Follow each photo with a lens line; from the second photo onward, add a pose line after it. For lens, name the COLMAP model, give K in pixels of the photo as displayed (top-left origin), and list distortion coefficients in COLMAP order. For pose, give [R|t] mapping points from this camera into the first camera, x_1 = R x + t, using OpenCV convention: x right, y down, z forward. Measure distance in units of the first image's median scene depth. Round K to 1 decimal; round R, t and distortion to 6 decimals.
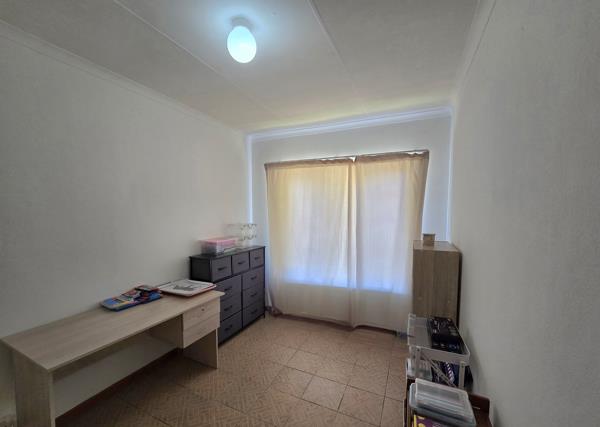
lens RADIAL K [[242.6, 0, 300.0], [0, 242.6, 213.5], [0, 0, 1]] dist [-0.000125, -0.000013]
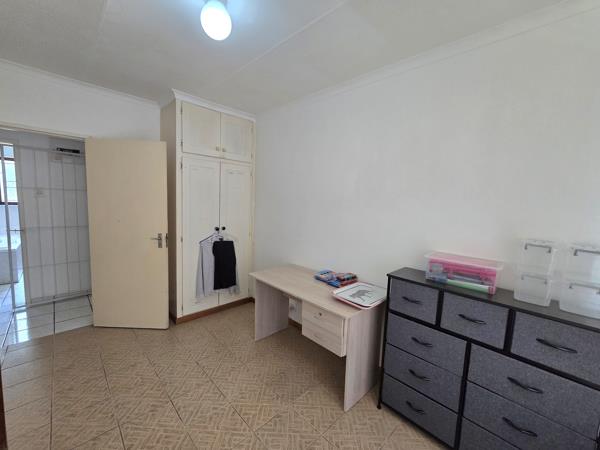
lens RADIAL K [[244.6, 0, 300.0], [0, 244.6, 225.0], [0, 0, 1]] dist [-0.013317, 0.000012]
pose [[-0.339560, 0.070468, -0.937941, 0.309703], [-0.072235, 0.992291, 0.100703, 0.004524], [0.937806, 0.101947, -0.331852, 0.906409]]
